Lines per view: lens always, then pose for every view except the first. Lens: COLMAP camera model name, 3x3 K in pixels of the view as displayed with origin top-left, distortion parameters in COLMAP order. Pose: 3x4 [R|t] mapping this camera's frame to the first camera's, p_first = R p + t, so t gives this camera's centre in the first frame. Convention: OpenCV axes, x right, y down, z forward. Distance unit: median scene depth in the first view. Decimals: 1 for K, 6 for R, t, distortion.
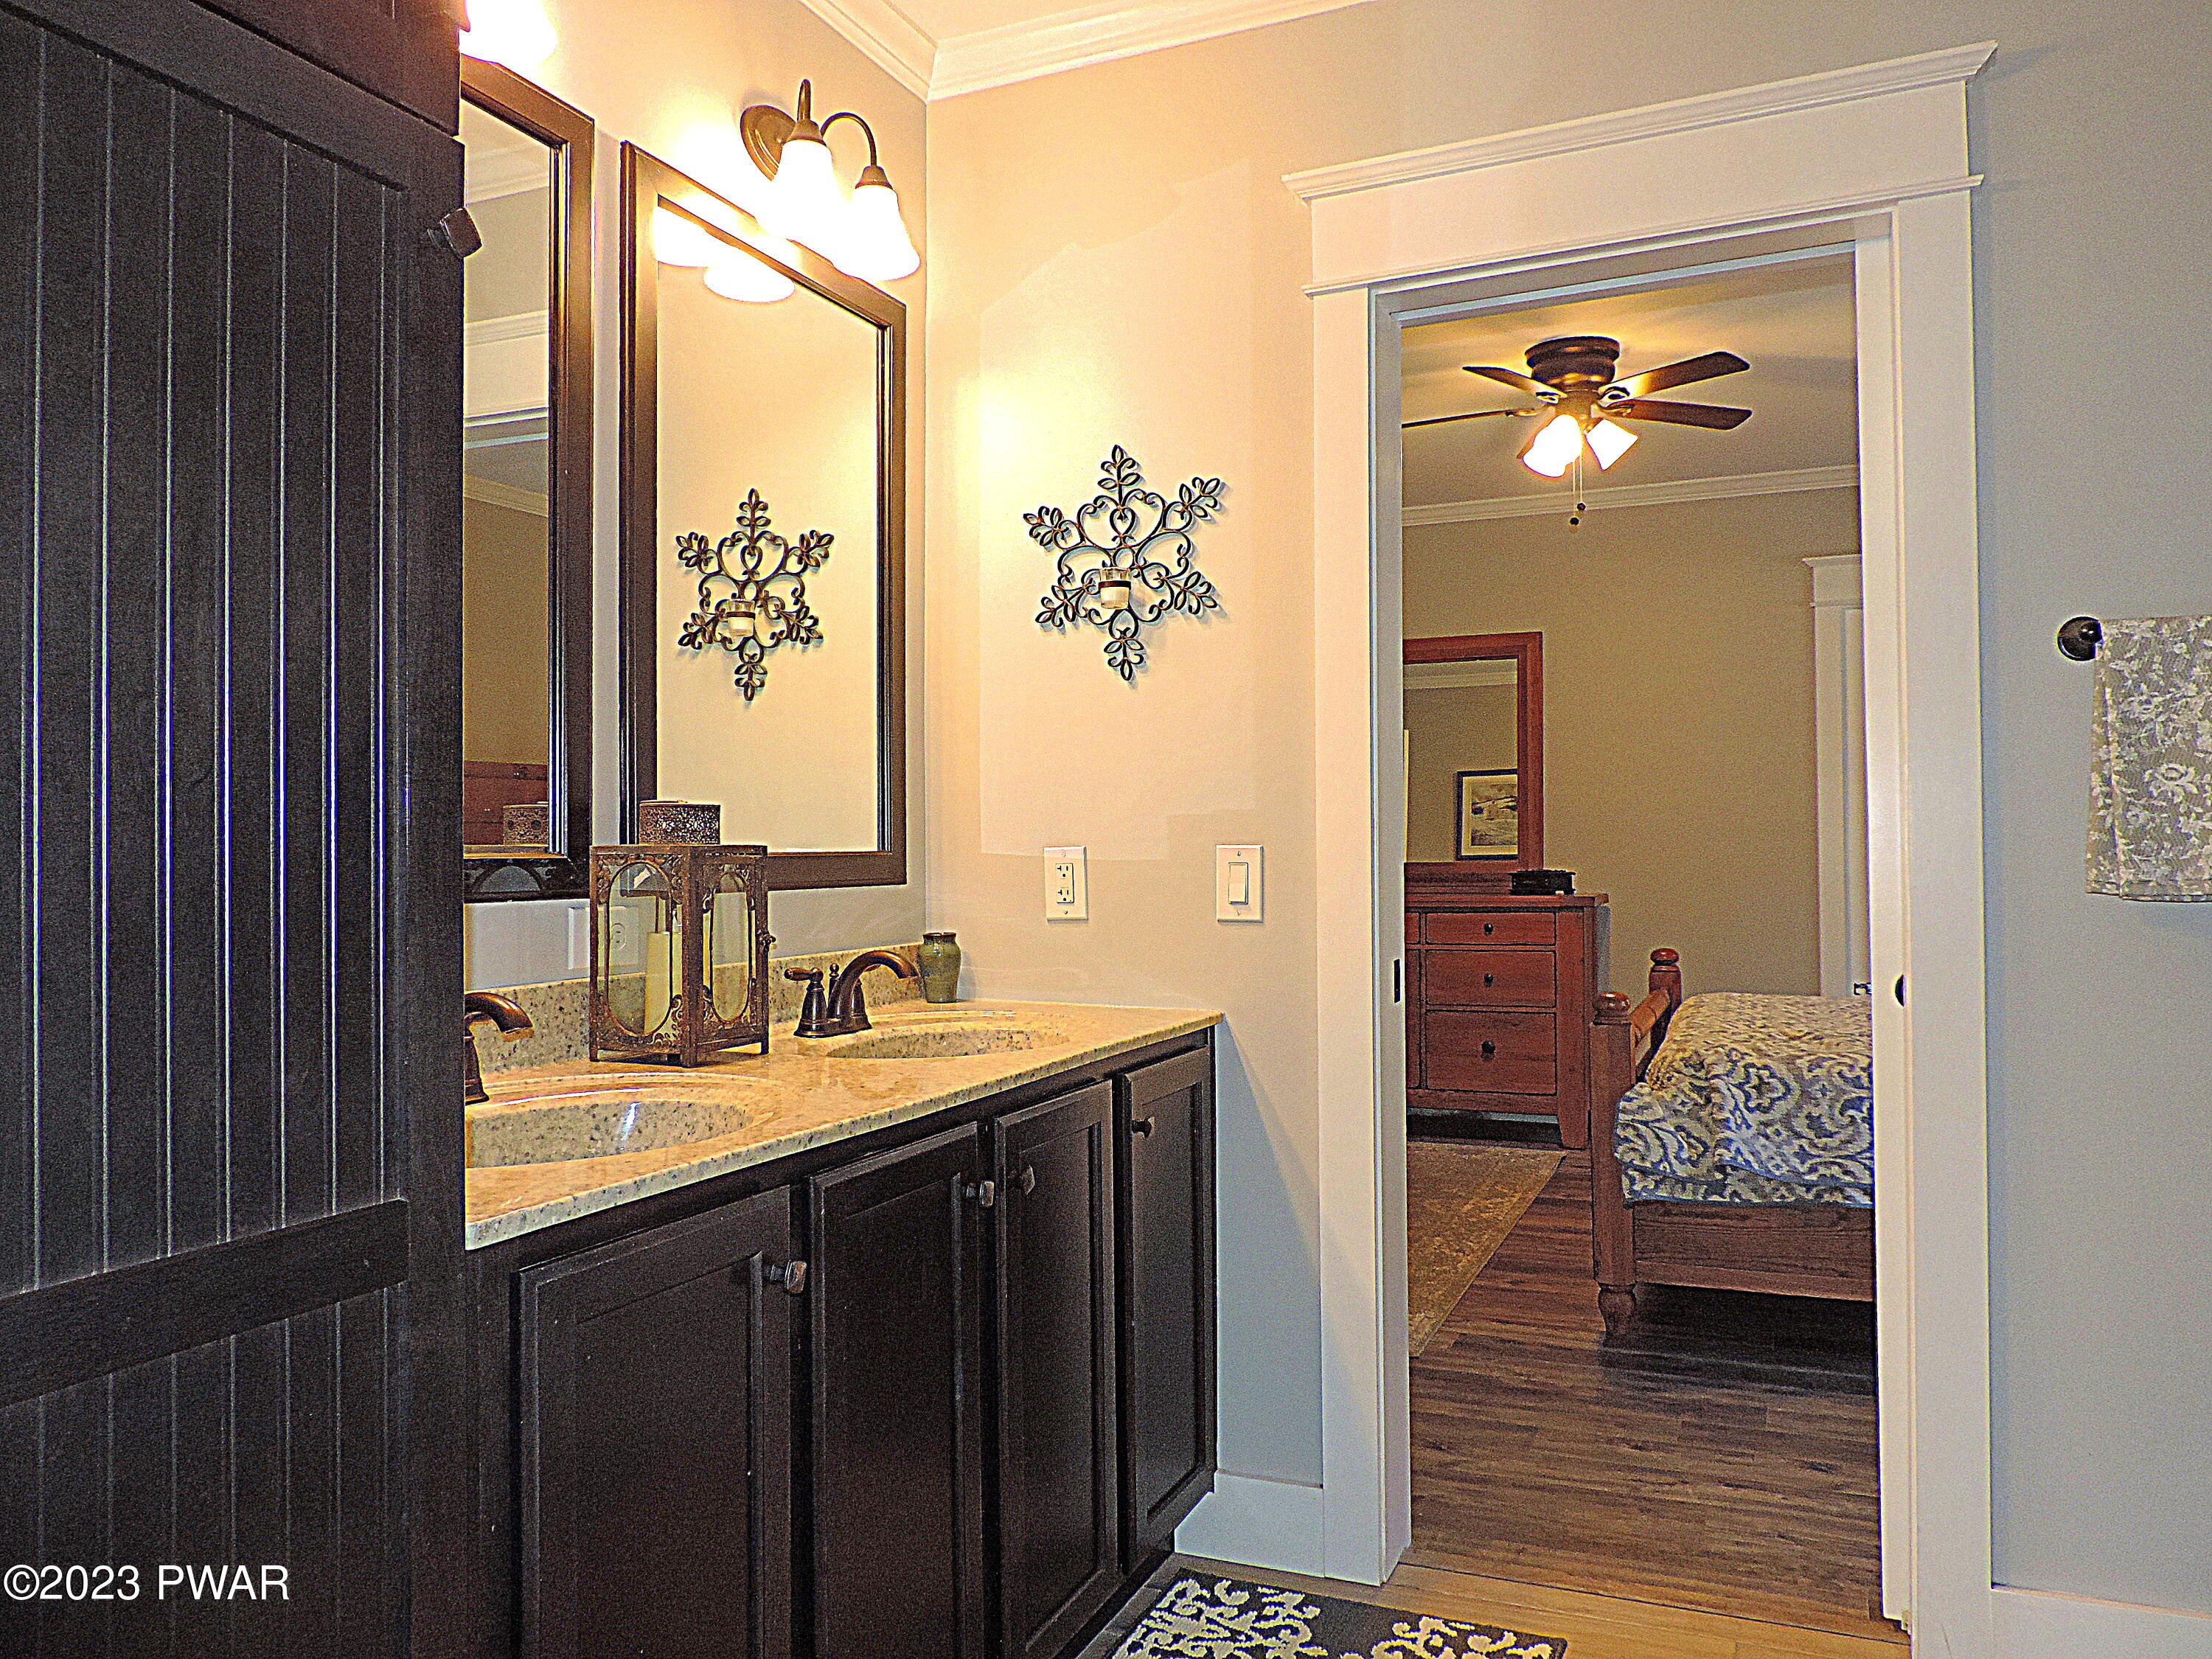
lens RADIAL K [[1591.8, 0, 1106.3], [0, 1591.8, 827.1], [0, 0, 1]] dist [-0.004480, 0.003317]
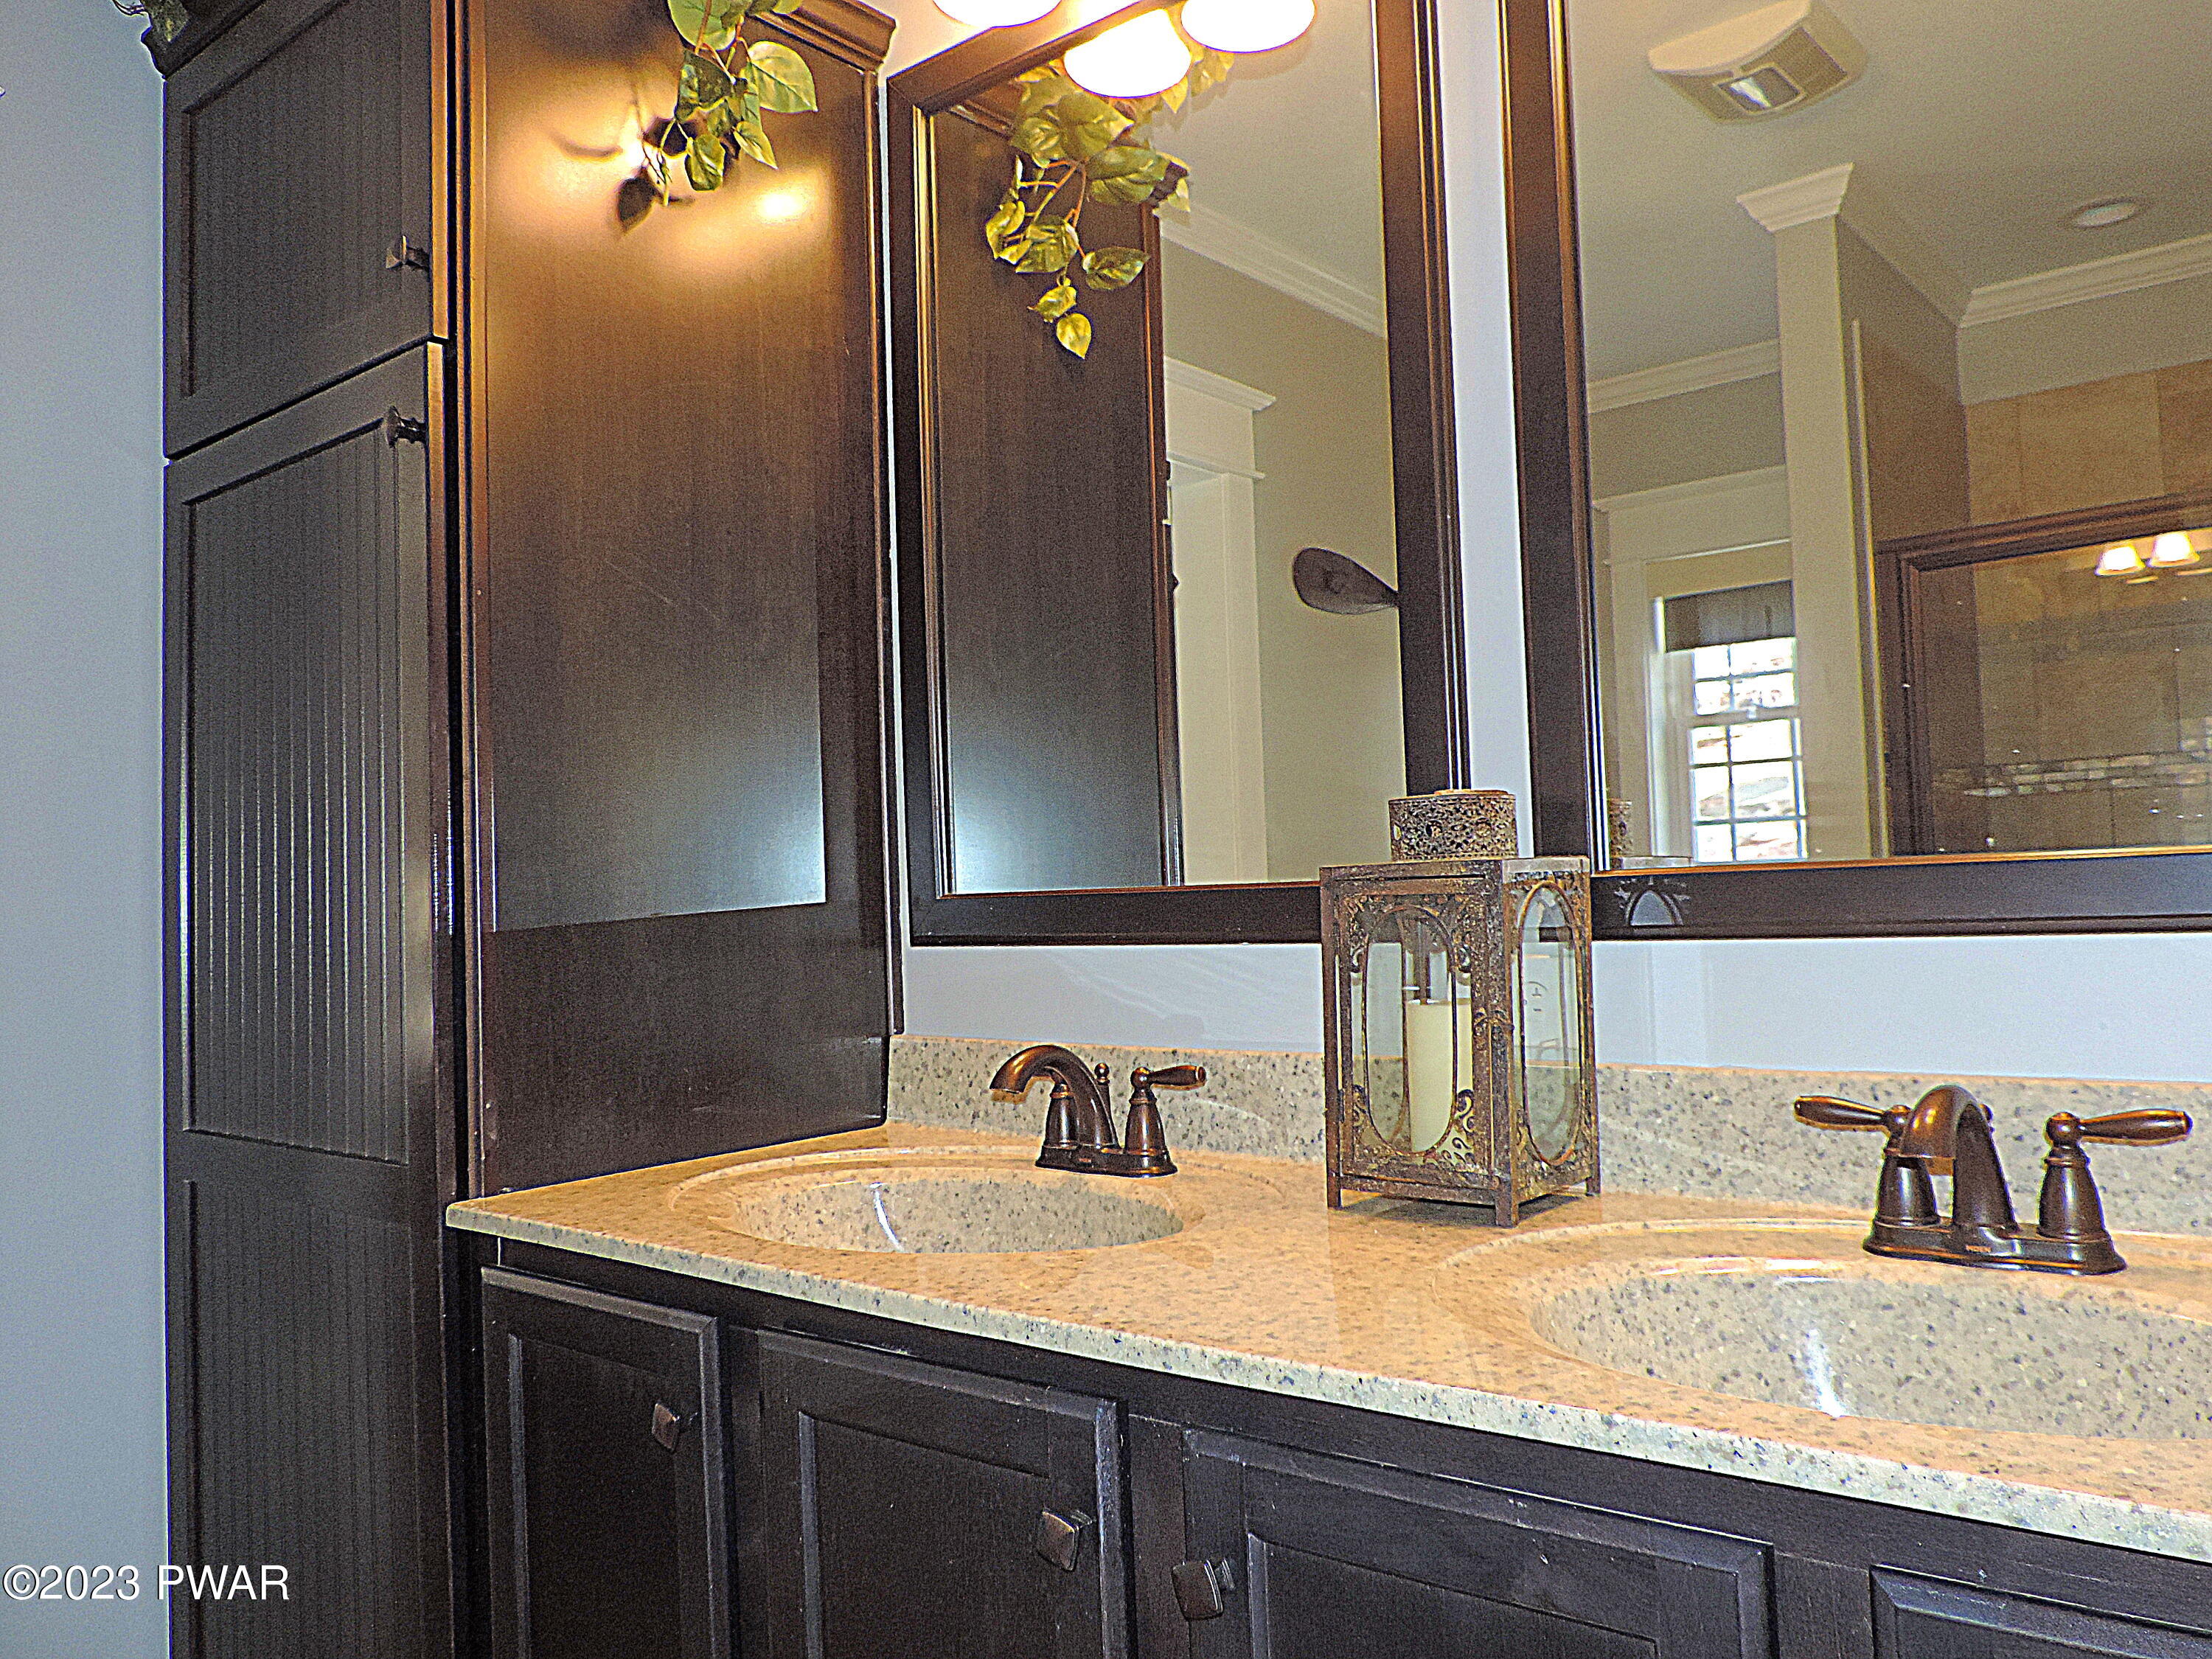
lens RADIAL K [[1580.1, 0, 1117.0], [0, 1580.1, 825.2], [0, 0, 1]] dist [-0.007768, -0.007393]
pose [[-0.239223, -0.027959, -0.970562, 0.413470], [0.055583, 0.997552, -0.042437, 0.014678], [0.969372, -0.064098, -0.237083, 1.061641]]
